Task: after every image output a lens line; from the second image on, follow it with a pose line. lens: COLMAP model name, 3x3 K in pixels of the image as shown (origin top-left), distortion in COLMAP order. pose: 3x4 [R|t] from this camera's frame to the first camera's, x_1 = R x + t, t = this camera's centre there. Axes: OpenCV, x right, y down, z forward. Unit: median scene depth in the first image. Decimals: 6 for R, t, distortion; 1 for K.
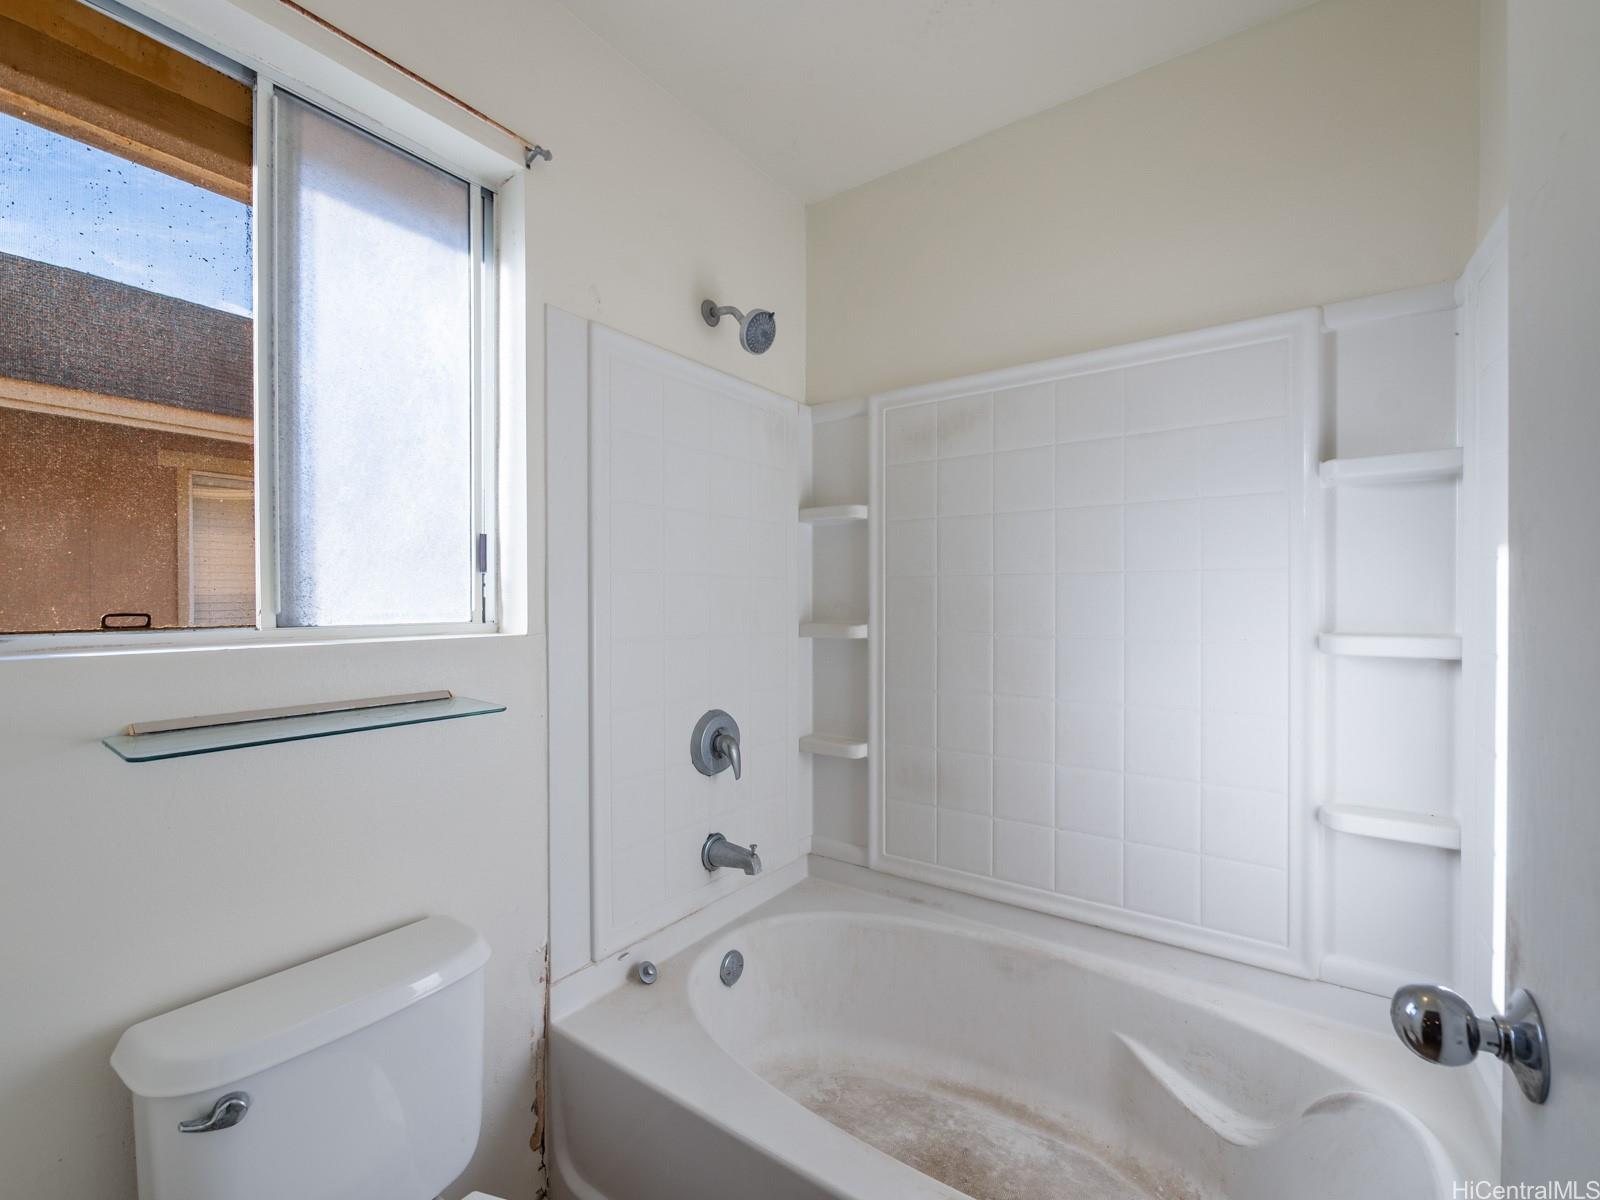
lens RADIAL K [[678.6, 0, 806.0], [0, 678.6, 607.6], [0, 0, 1]] dist [-0.004206, 0.000044]
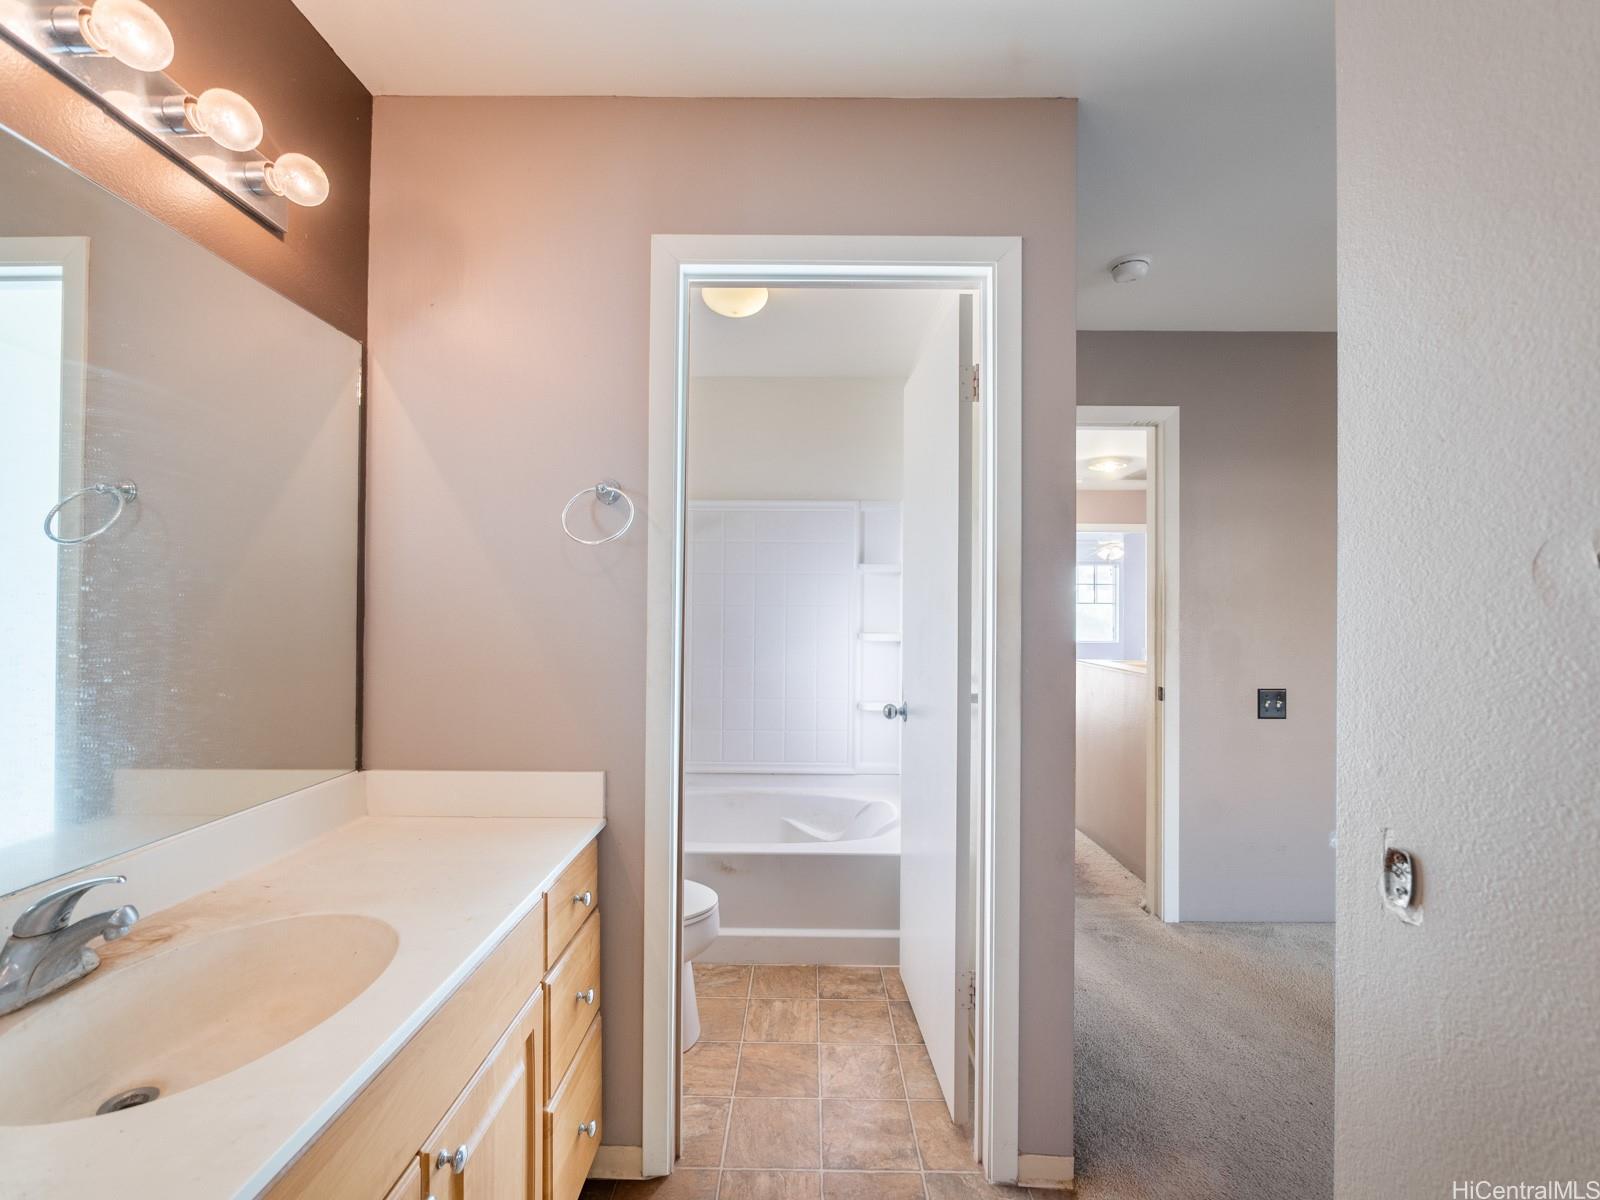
lens RADIAL K [[678.6, 0, 806.0], [0, 678.6, 607.6], [0, 0, 1]] dist [-0.004206, 0.000044]
pose [[0.818627, 0.017522, 0.574058, -0.898055], [-0.006478, 0.999753, -0.021277, -0.000829], [-0.574289, 0.013699, 0.818538, -1.003969]]
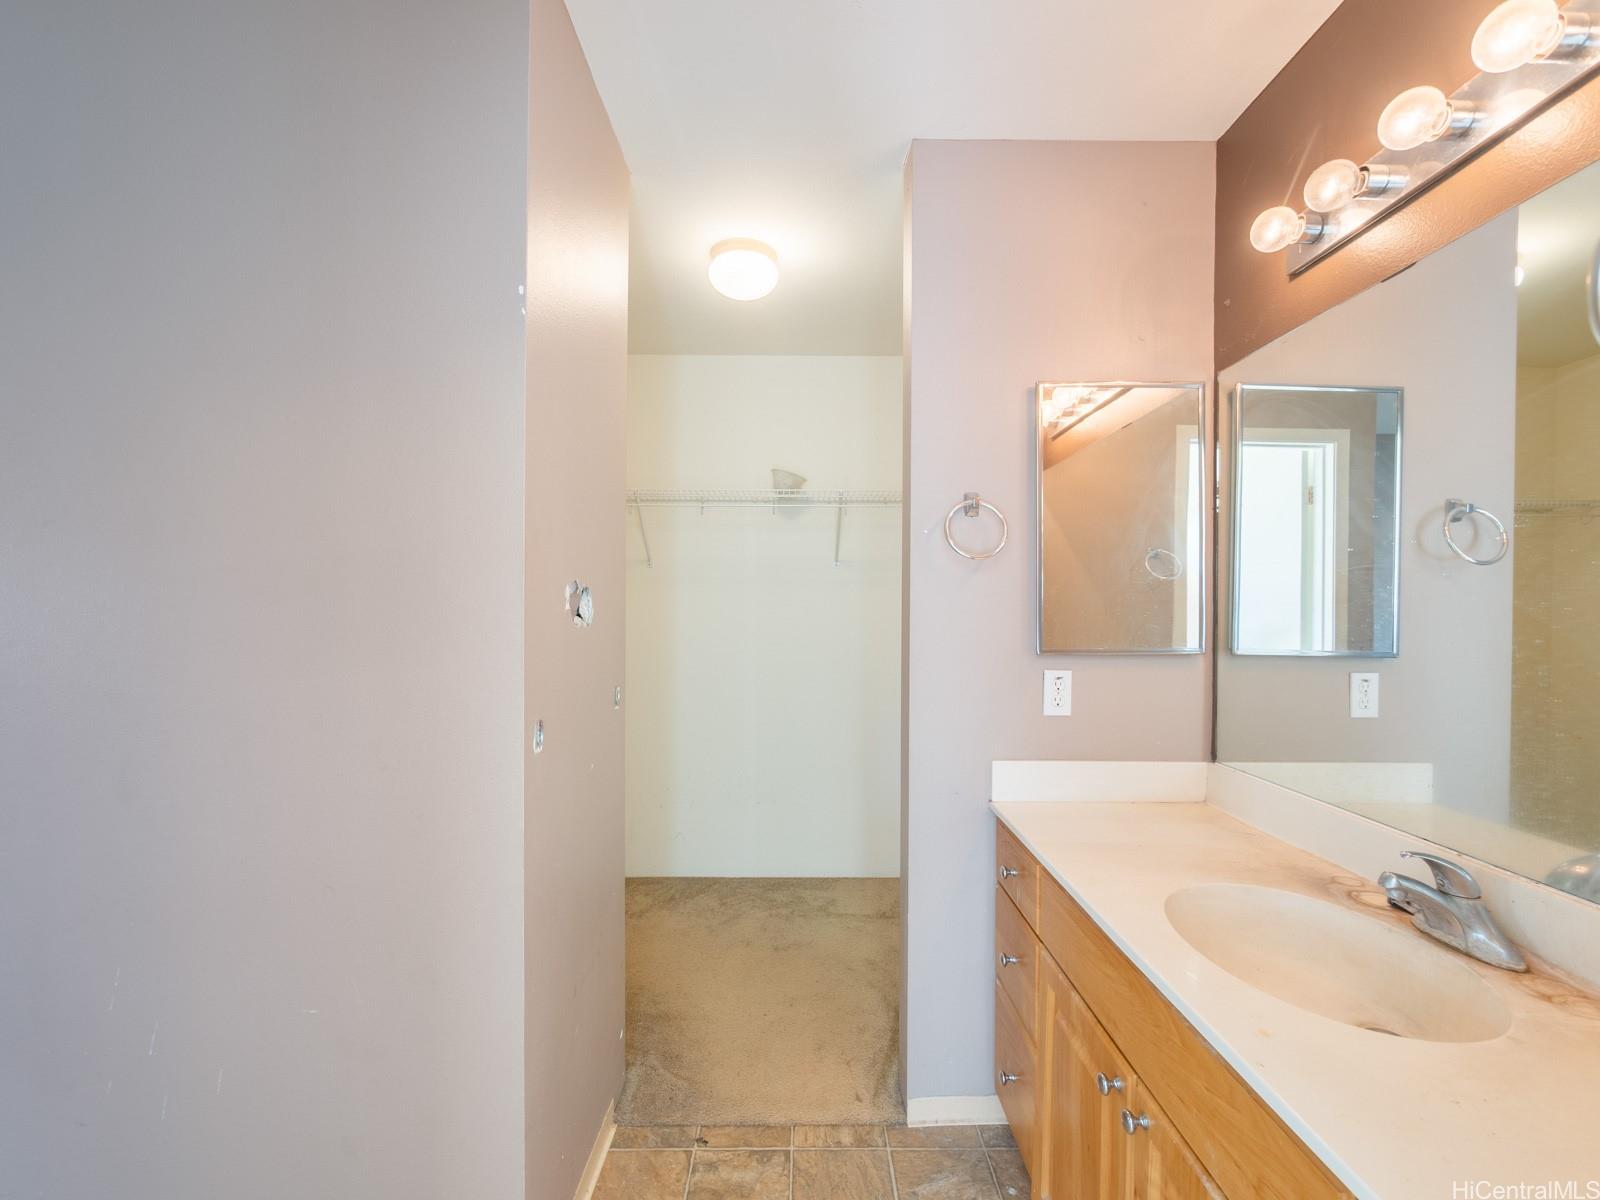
lens RADIAL K [[678.6, 0, 806.0], [0, 678.6, 607.6], [0, 0, 1]] dist [-0.004206, 0.000044]
pose [[-0.820436, -0.001685, -0.571736, 2.694665], [-0.006010, 0.999966, 0.005677, -0.092275], [0.571707, 0.008094, -0.820418, 4.073183]]
